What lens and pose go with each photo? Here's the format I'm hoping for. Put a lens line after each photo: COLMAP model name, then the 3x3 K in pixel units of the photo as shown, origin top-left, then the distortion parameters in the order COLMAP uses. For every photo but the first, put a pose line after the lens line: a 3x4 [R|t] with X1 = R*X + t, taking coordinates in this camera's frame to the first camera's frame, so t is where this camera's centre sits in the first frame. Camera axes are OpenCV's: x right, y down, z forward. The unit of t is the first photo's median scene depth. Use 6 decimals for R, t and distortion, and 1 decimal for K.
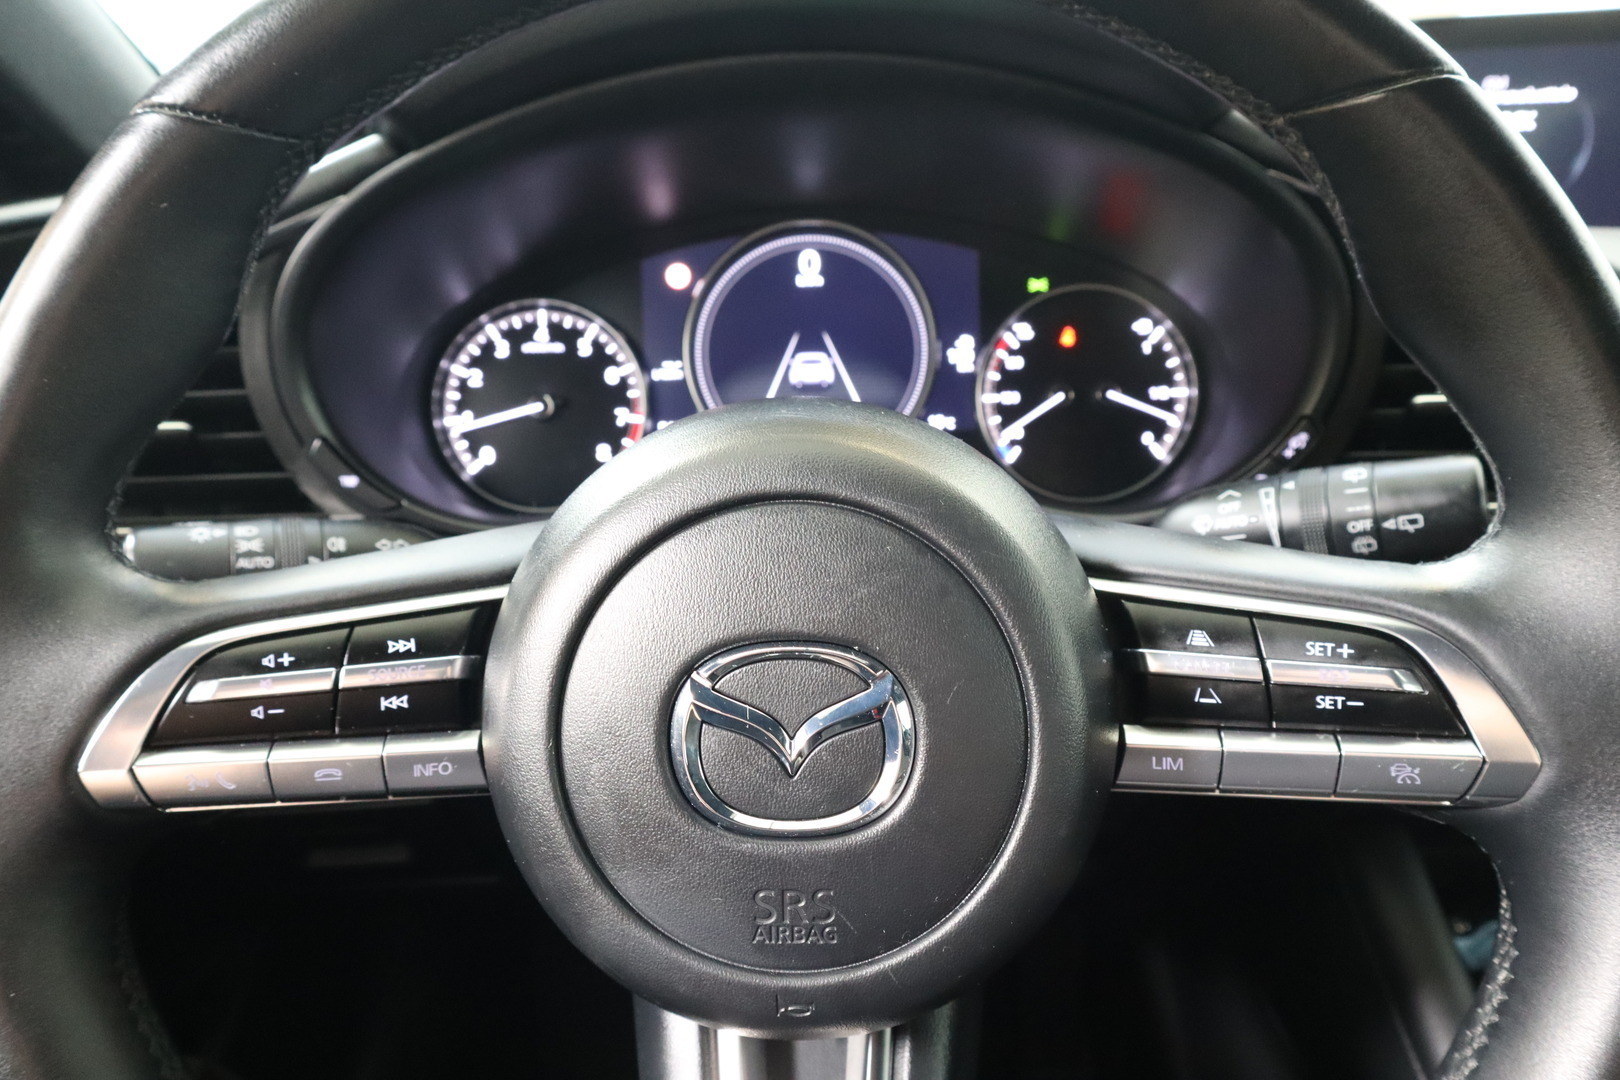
lens RADIAL K [[1153.1, 0, 811.8], [0, 1153.1, 545.9], [0, 0, 1]] dist [-0.000651, 0.002241]
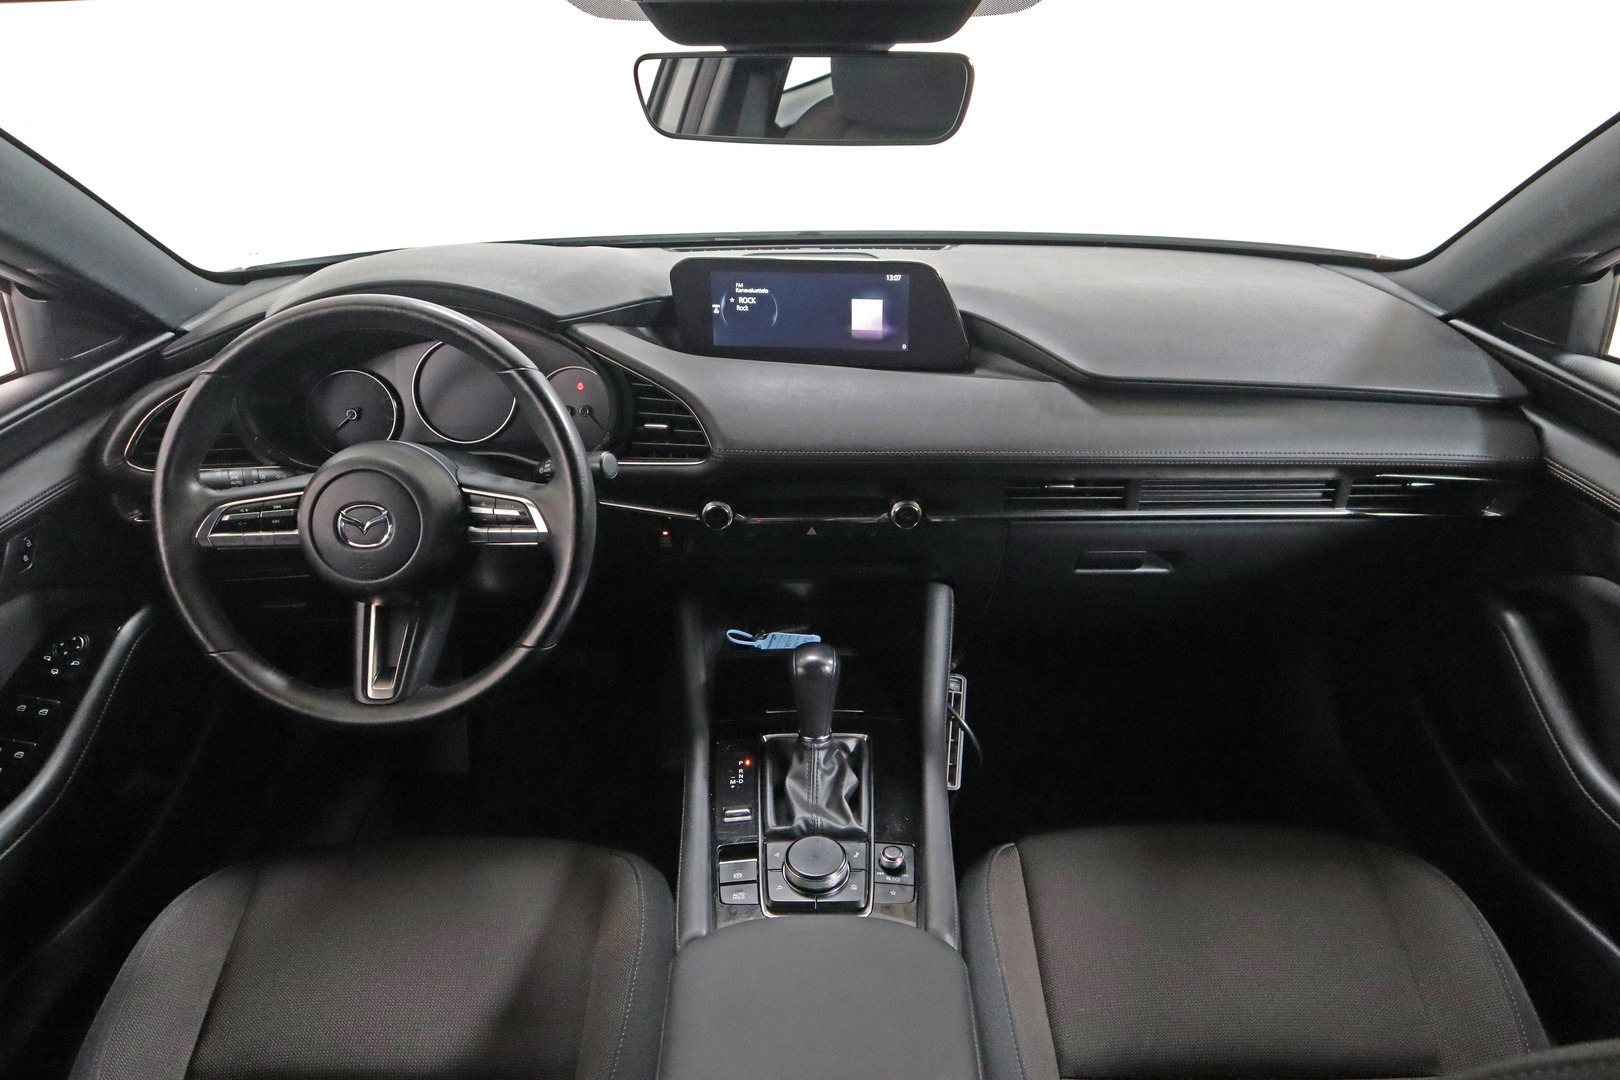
lens RADIAL K [[1153.1, 0, 807.9], [0, 1153.1, 539.1], [0, 0, 1]] dist [-0.000651, 0.002241]
pose [[0.999930, -0.003212, 0.011410, 1.372685], [0.002138, 0.995666, 0.092981, -0.159253], [-0.011659, -0.092950, 0.995603, -2.862101]]
